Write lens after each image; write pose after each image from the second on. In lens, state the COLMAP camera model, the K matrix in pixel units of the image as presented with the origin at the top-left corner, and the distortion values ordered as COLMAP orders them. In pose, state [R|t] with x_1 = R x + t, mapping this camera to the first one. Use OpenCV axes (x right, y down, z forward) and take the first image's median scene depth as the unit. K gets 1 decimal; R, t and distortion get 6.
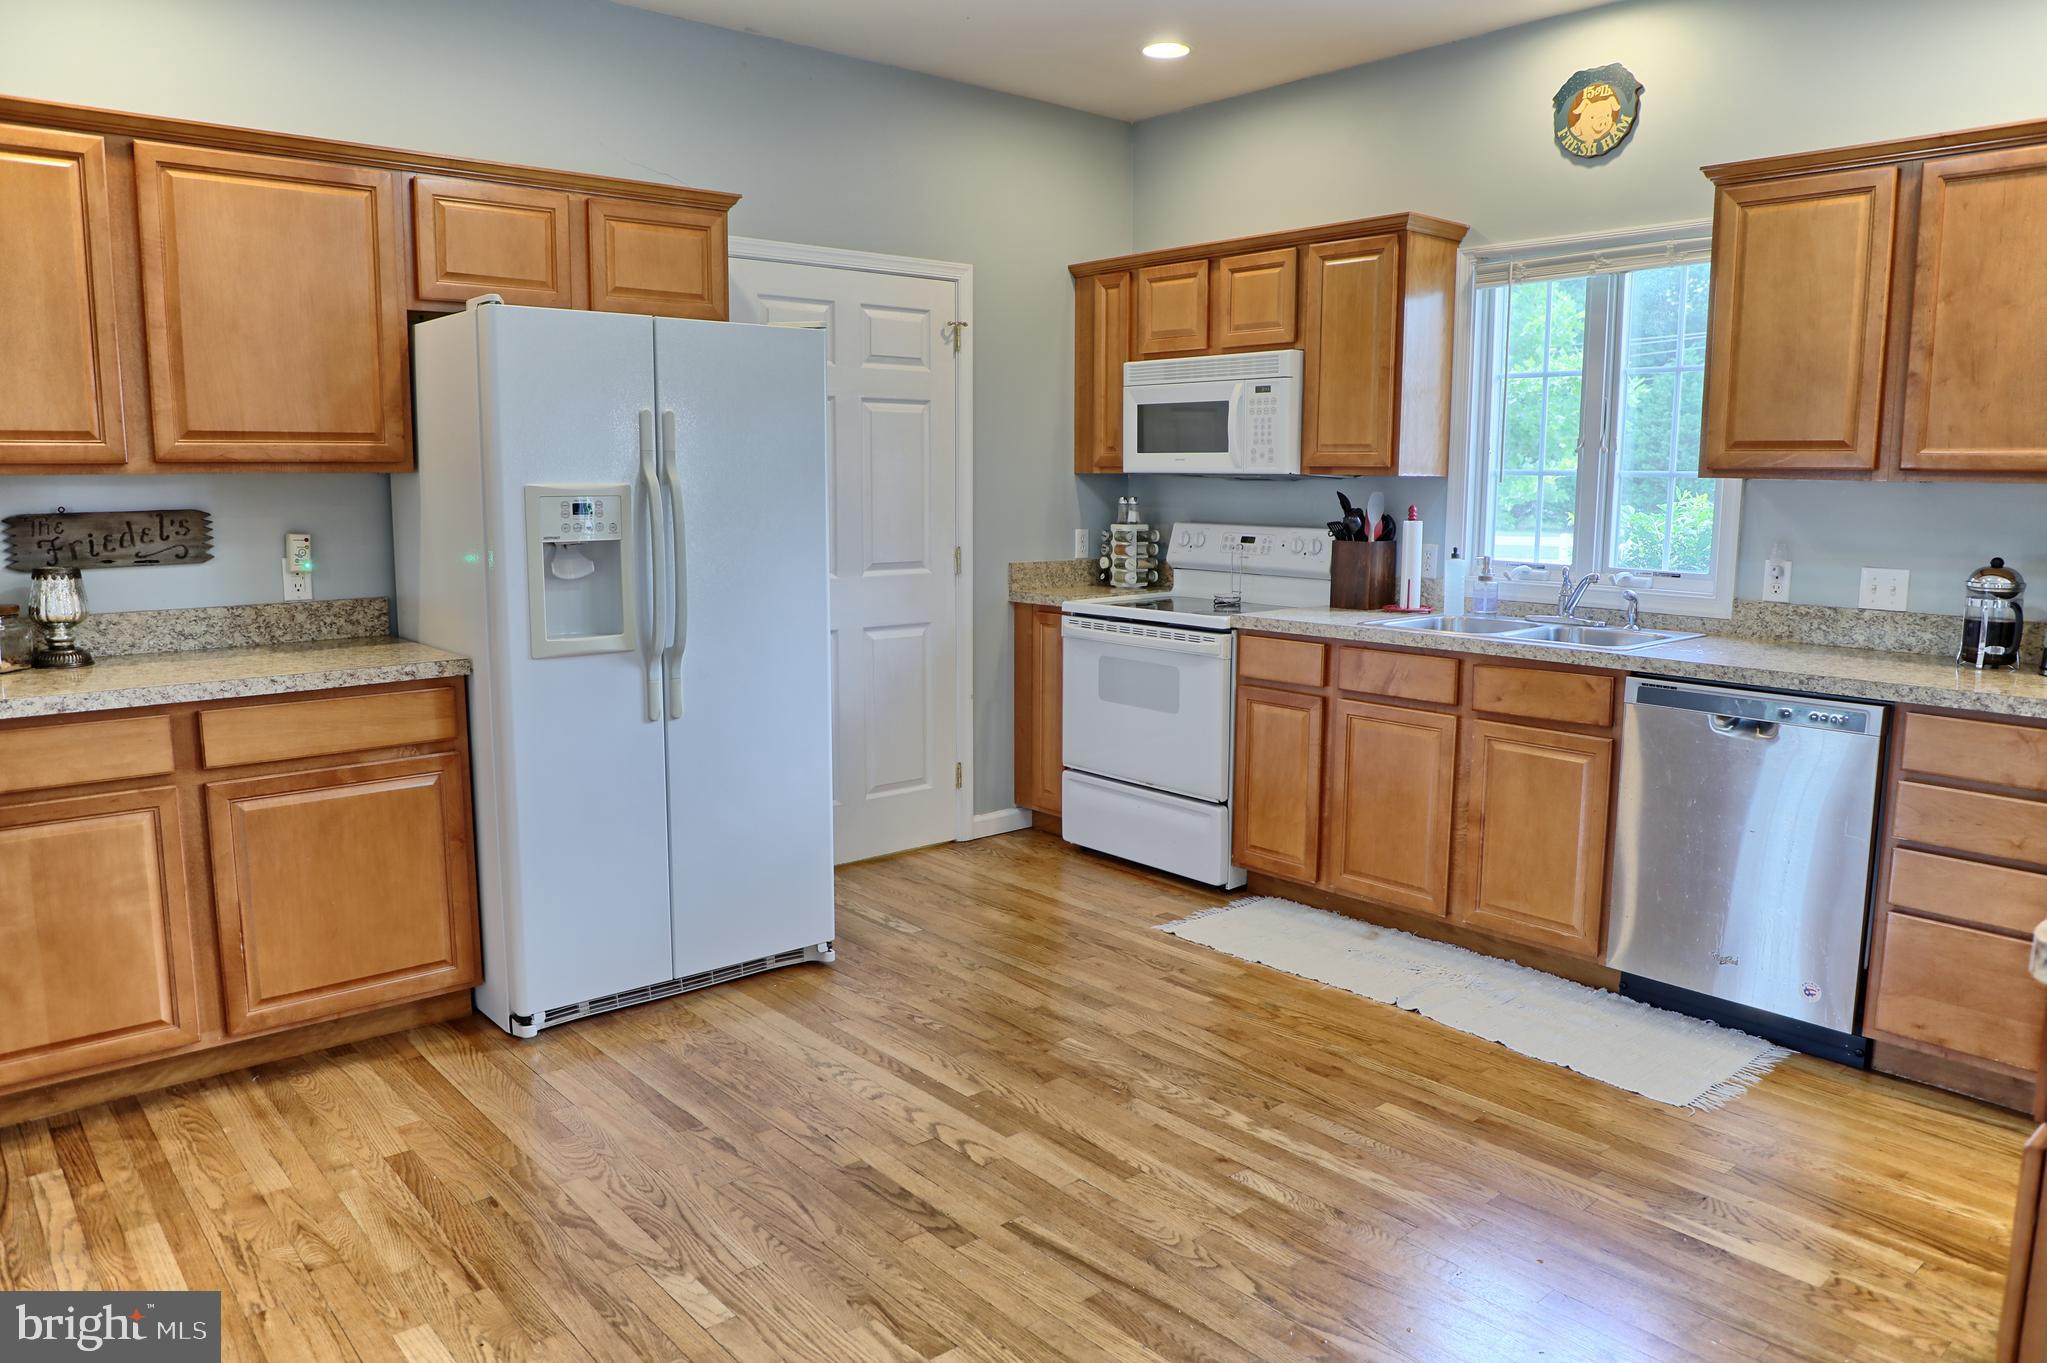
lens RADIAL K [[1391.6, 0, 1031.8], [0, 1391.6, 675.4], [0, 0, 1]] dist [-0.076286, 0.044963]
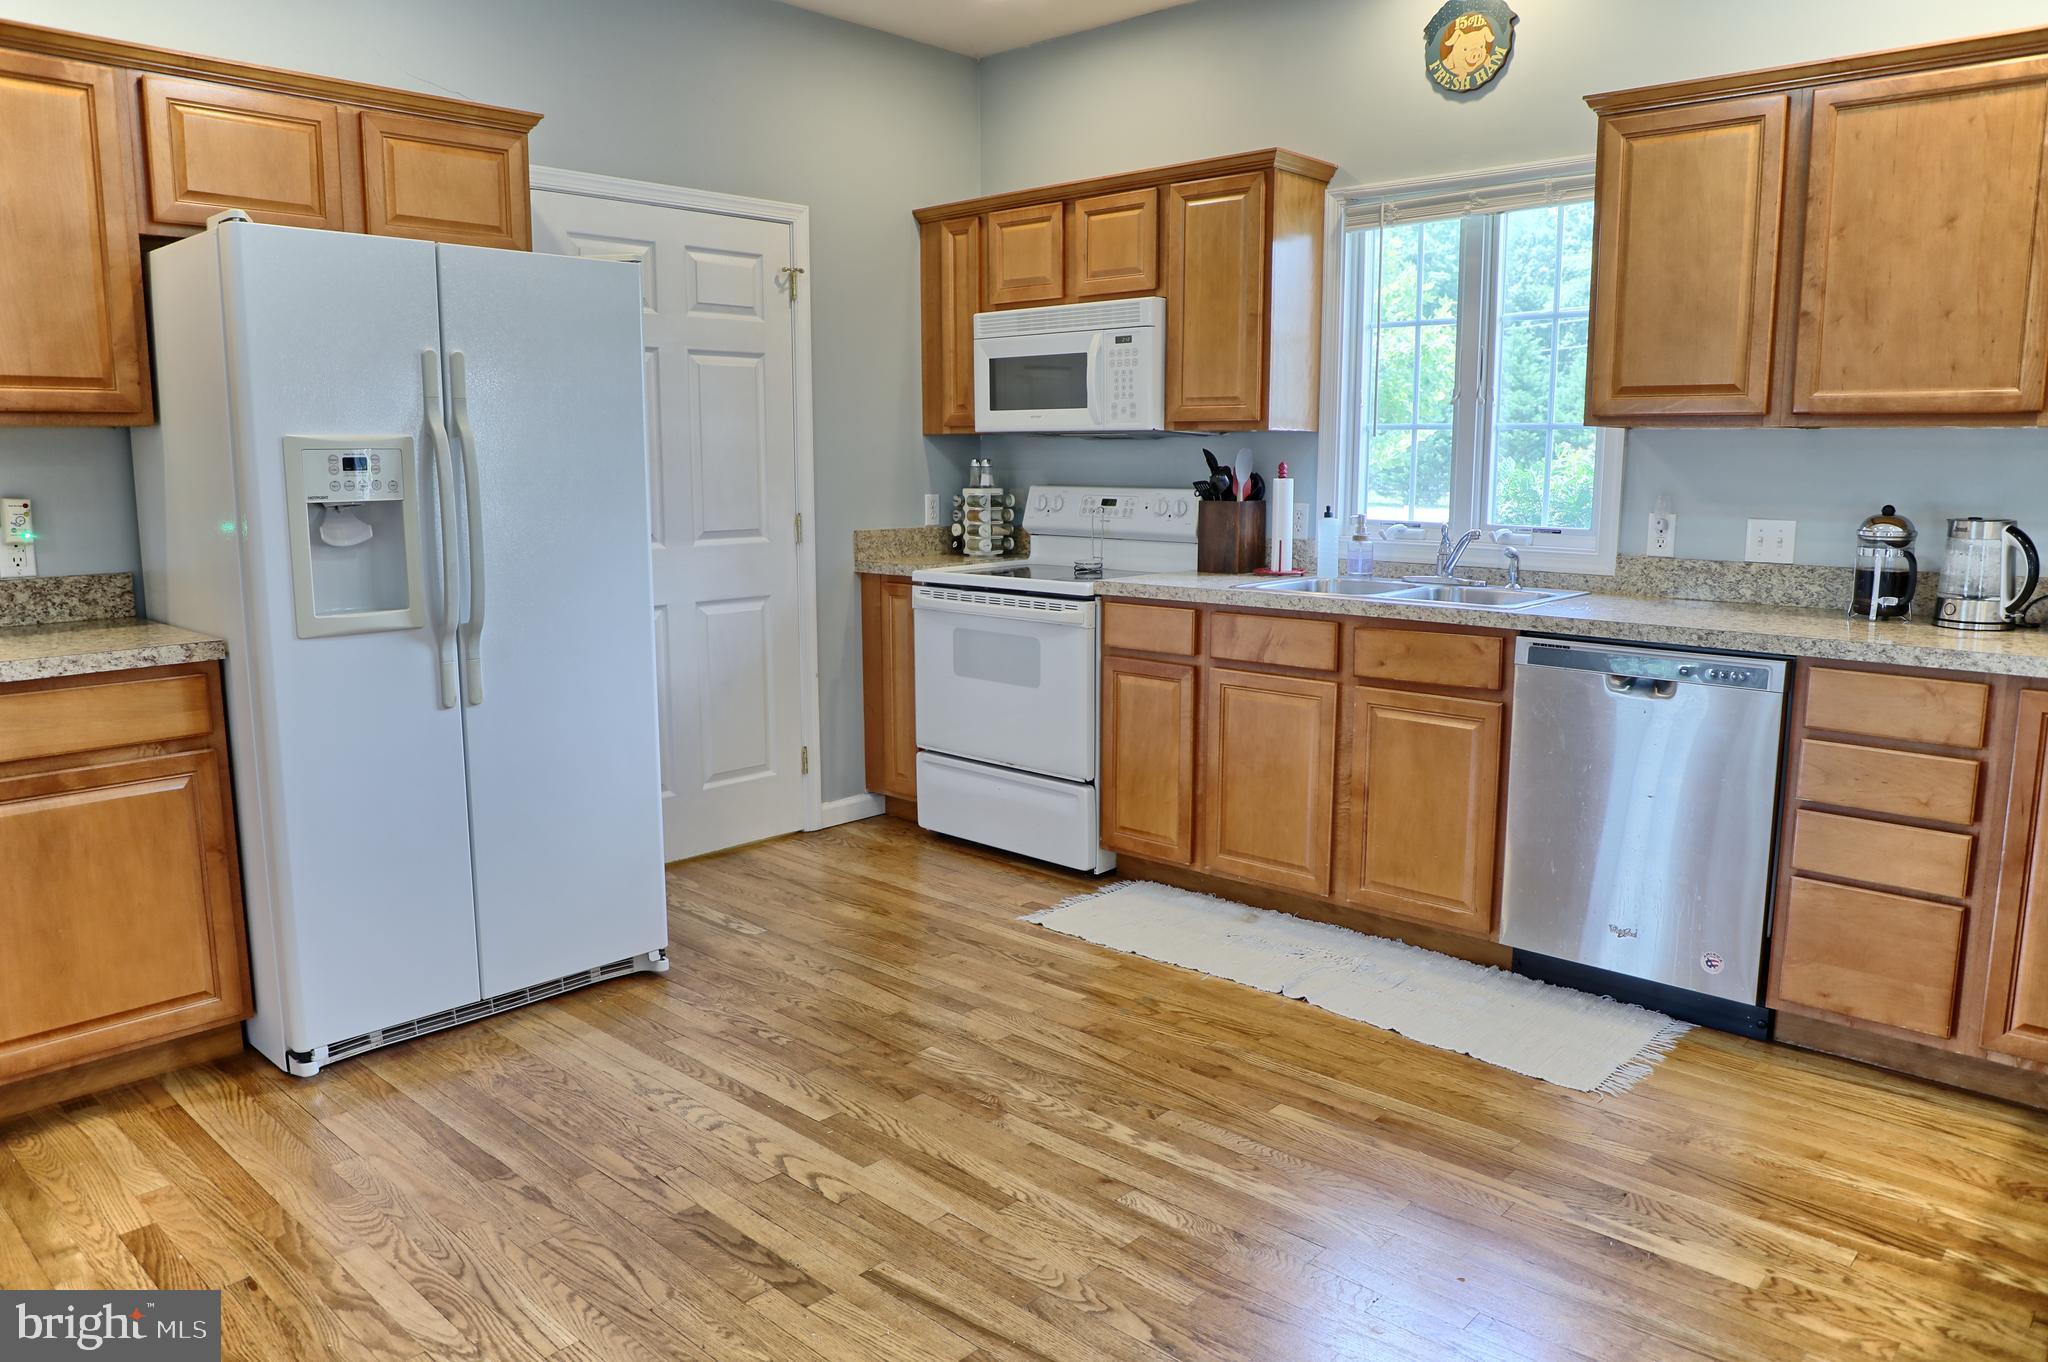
lens RADIAL K [[1392.3, 0, 1032.3], [0, 1392.3, 674.9], [0, 0, 1]] dist [-0.076286, 0.044963]
pose [[0.994084, -0.021620, 0.106441, 0.001495], [0.020231, 0.999696, 0.014105, 0.007286], [-0.106714, -0.011869, 0.994219, 0.095044]]
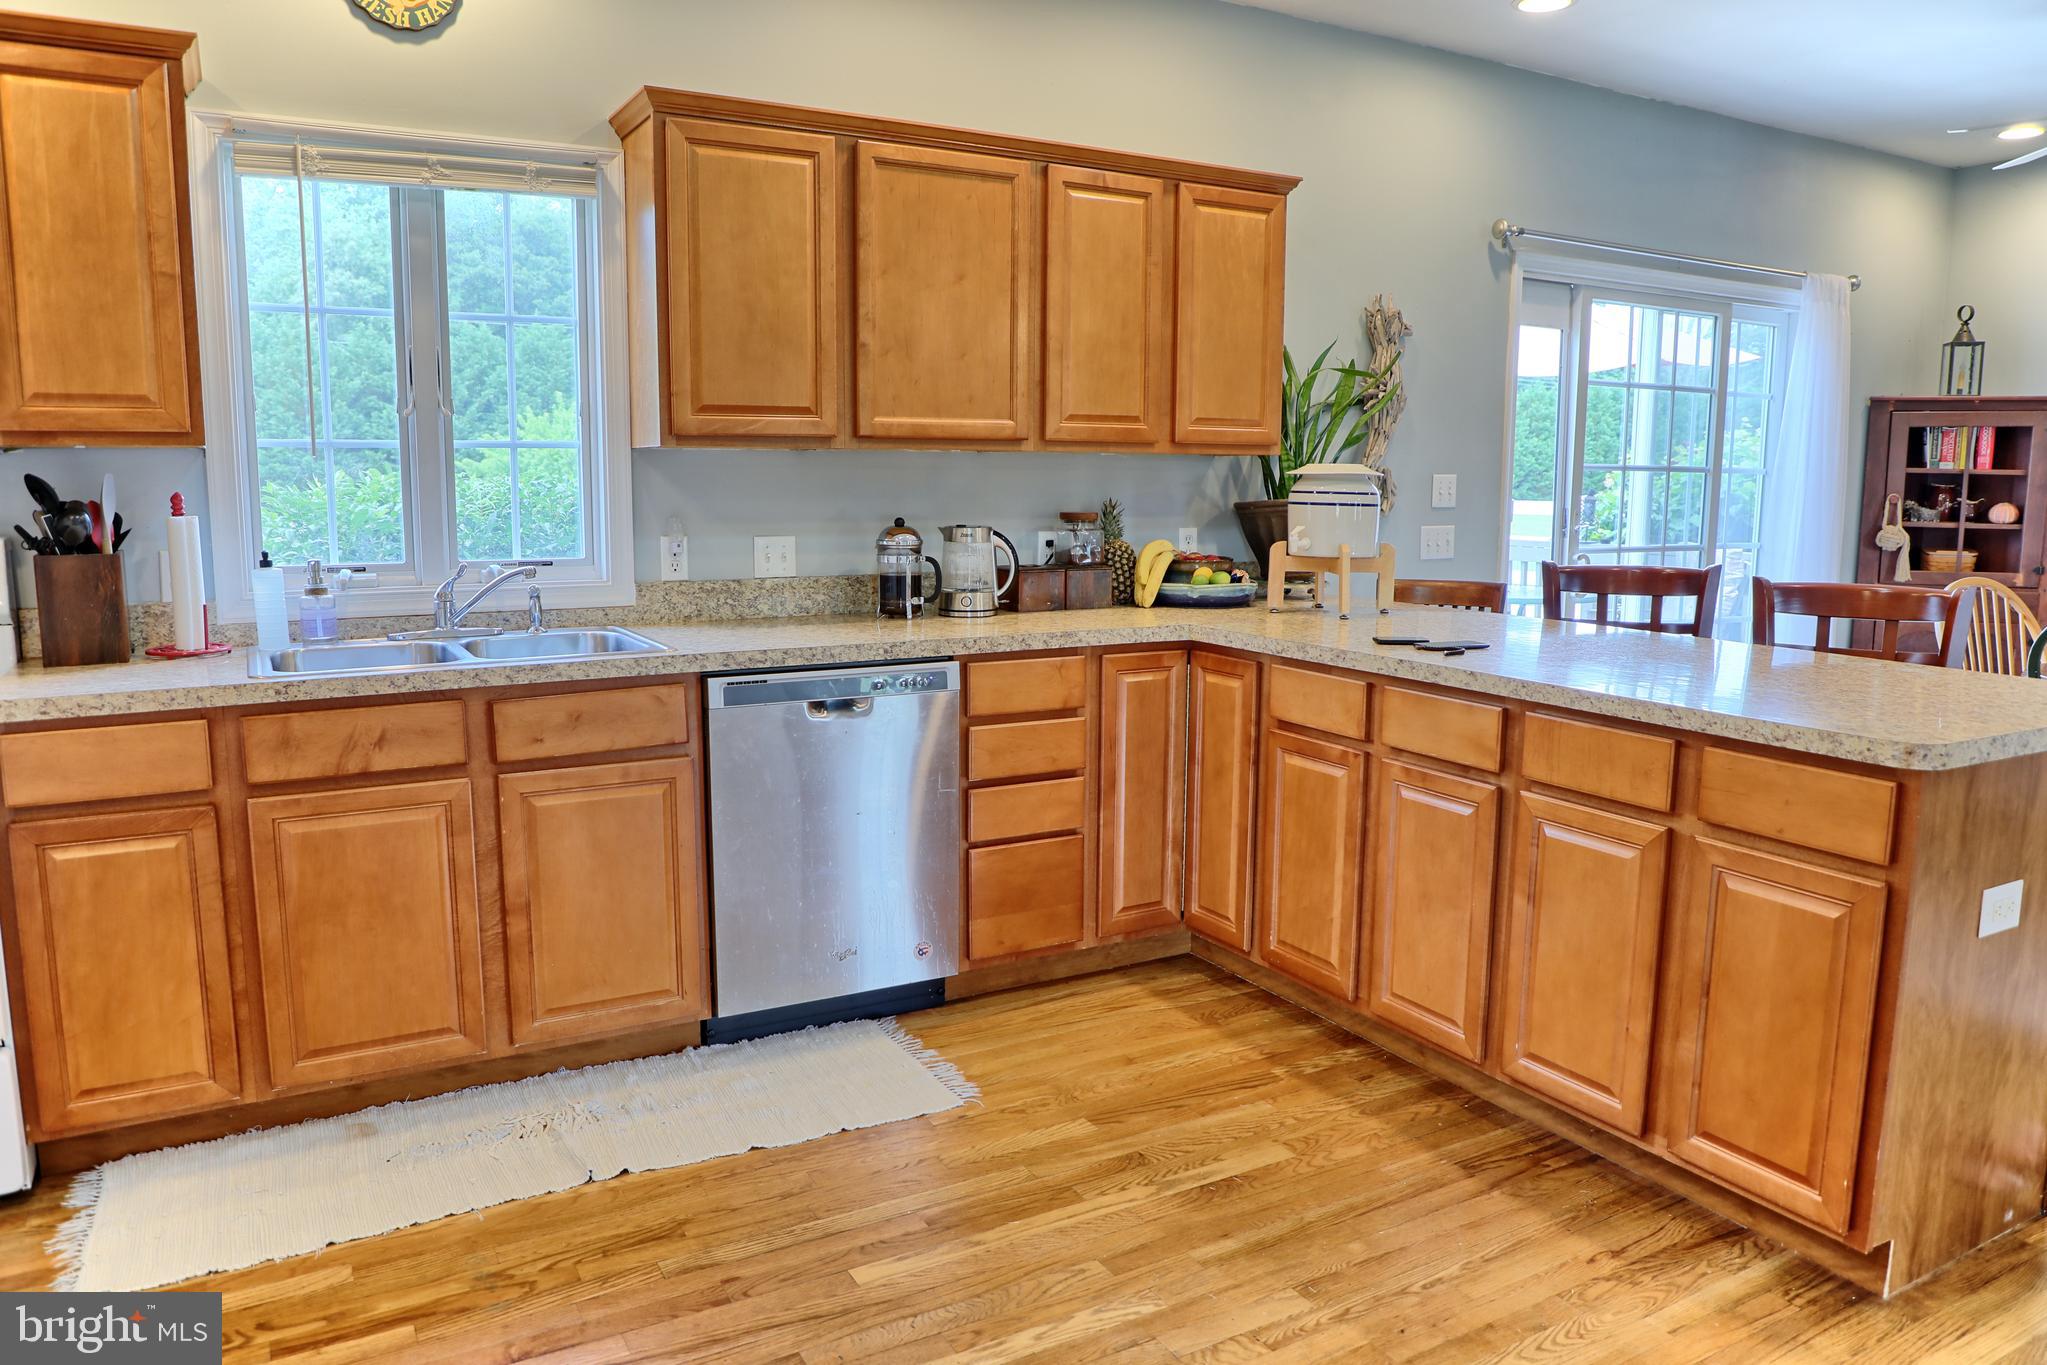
lens RADIAL K [[1384.1, 0, 1024.0], [0, 1384.1, 675.0], [0, 0, 1]] dist [-0.081391, 0.044507]
pose [[0.212868, -0.145106, 0.966246, -0.347535], [0.139836, 0.983255, 0.116854, -0.073599], [-0.967023, 0.110242, 0.229595, 0.617033]]
